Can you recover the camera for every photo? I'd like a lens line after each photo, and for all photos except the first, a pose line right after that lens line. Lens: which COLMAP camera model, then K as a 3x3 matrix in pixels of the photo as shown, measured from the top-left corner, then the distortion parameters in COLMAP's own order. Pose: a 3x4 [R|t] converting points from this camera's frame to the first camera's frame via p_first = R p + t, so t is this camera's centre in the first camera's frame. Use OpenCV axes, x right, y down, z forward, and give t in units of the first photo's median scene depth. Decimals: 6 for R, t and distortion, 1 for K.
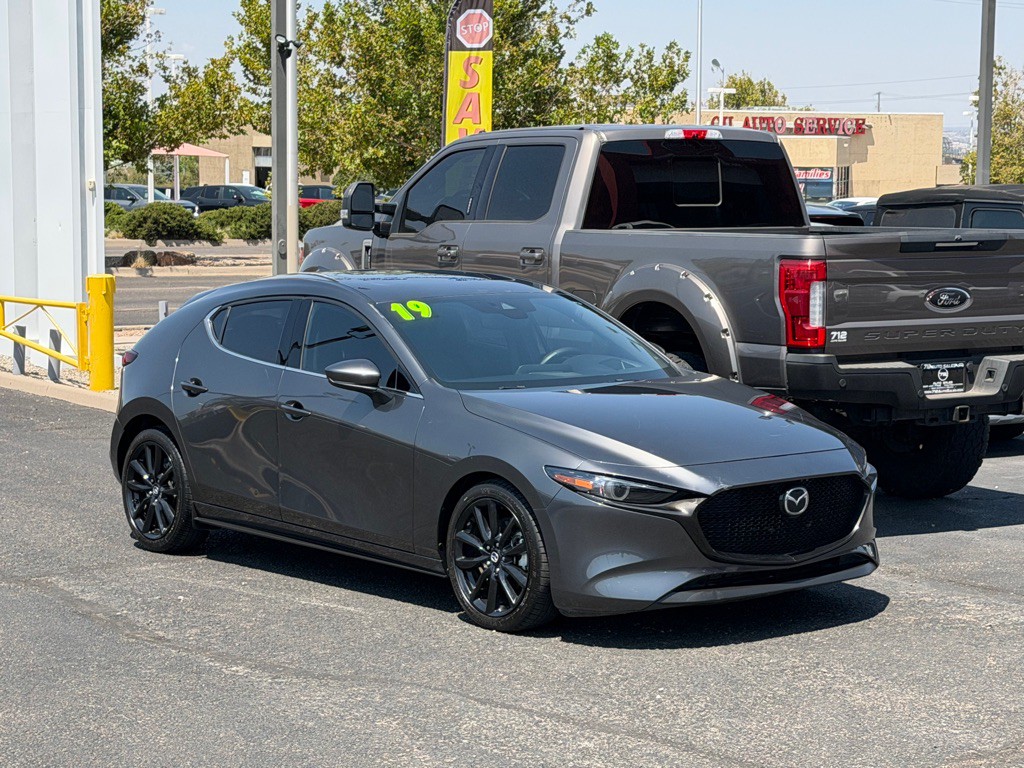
lens RADIAL K [[2278.2, 0, 514.3], [0, 2278.2, 388.5], [0, 0, 1]] dist [0.101051, 0.428195]
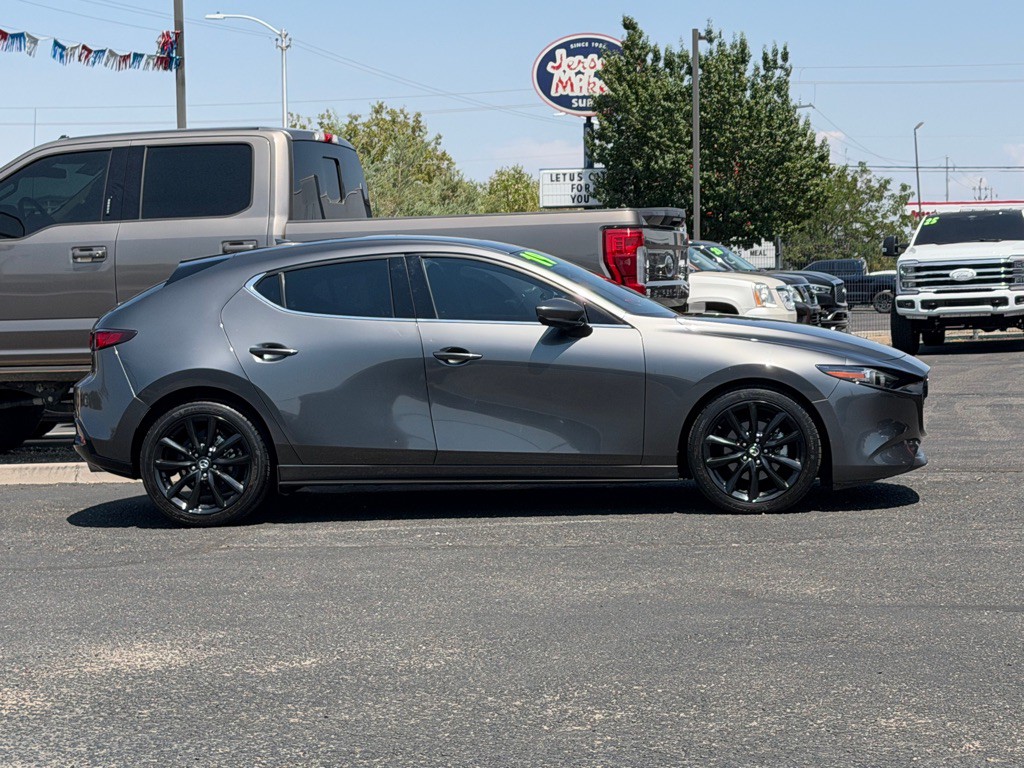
lens RADIAL K [[2285.7, 0, 545.1], [0, 2285.7, 379.1], [0, 0, 1]] dist [0.112278, 0.162589]
pose [[0.710240, -0.043442, 0.702618, -0.625002], [0.093788, 0.995036, -0.033283, 0.048195], [-0.697684, 0.089536, 0.710788, 0.164800]]
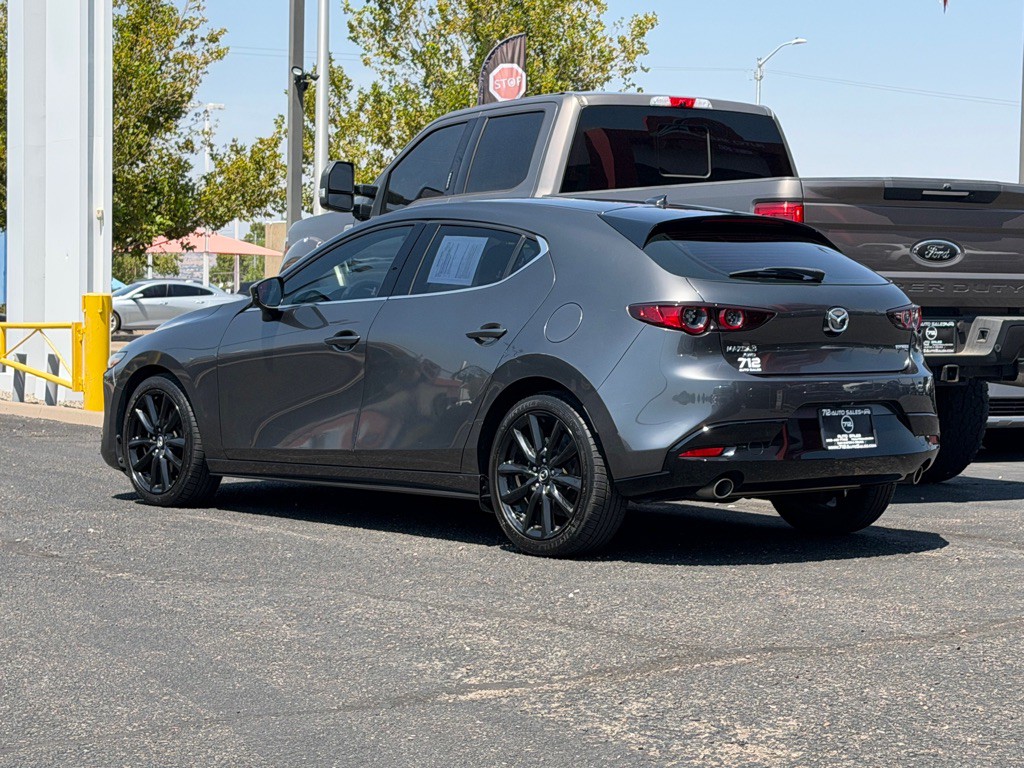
lens RADIAL K [[2278.4, 0, 525.4], [0, 2278.4, 380.8], [0, 0, 1]] dist [0.109832, 0.324638]
pose [[0.999587, 0.011234, -0.026446, 0.040578], [-0.012732, 0.998283, -0.057176, 0.060809], [0.025758, 0.057489, 0.998014, 0.053852]]
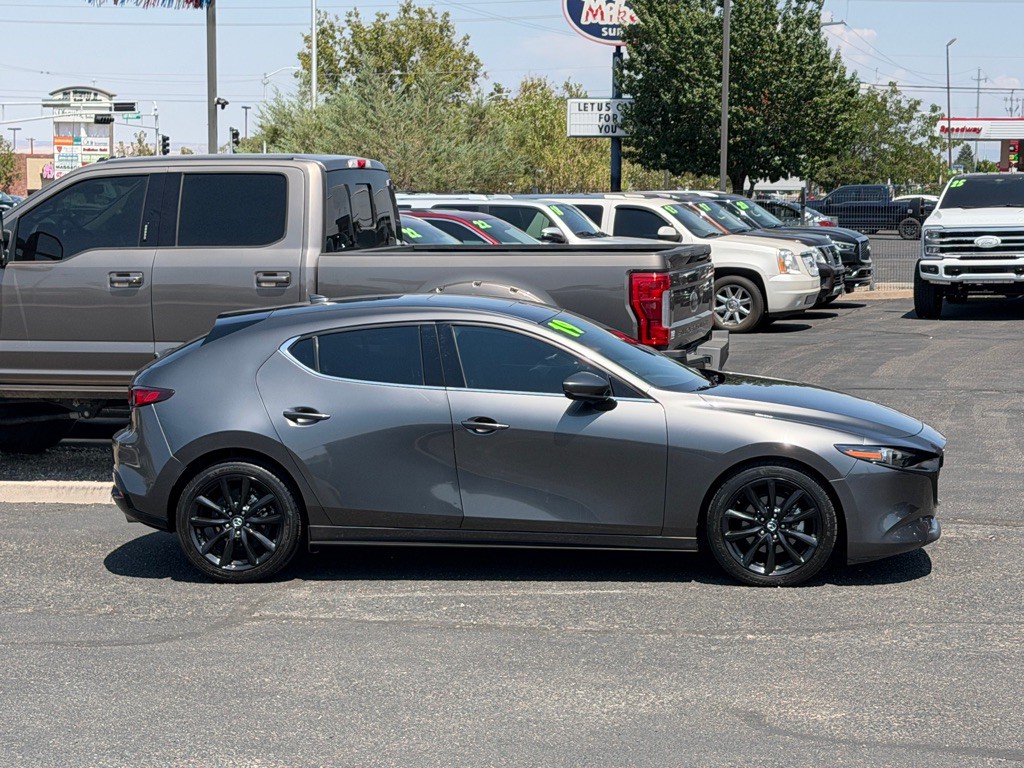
lens RADIAL K [[2295.4, 0, 535.7], [0, 2295.4, 383.8], [0, 0, 1]] dist [0.100158, 0.450950]
pose [[0.720632, -0.069116, 0.689864, -0.640522], [0.070465, 0.997168, 0.026297, -0.028813], [-0.689728, 0.029660, 0.723461, 0.142741]]
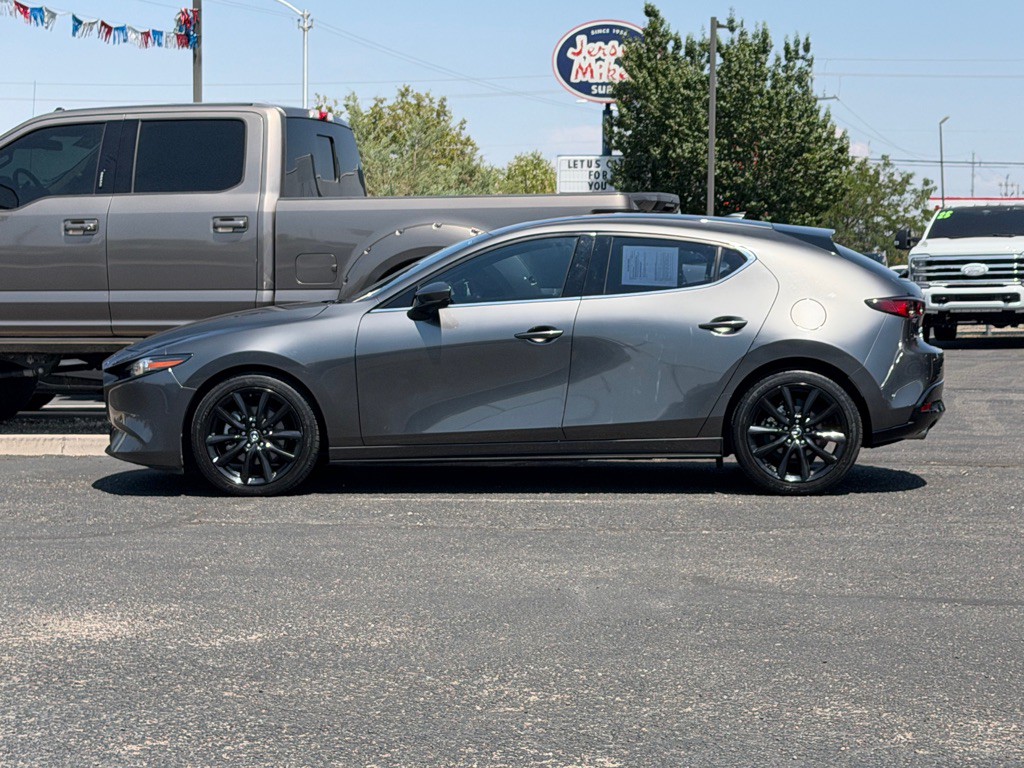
lens RADIAL K [[2281.3, 0, 520.4], [0, 2281.3, 386.5], [0, 0, 1]] dist [0.097530, 0.436216]
pose [[0.727046, -0.032349, 0.685826, -0.608060], [0.069433, 0.997233, -0.026569, 0.051468], [-0.683069, 0.066935, 0.727280, 0.156639]]
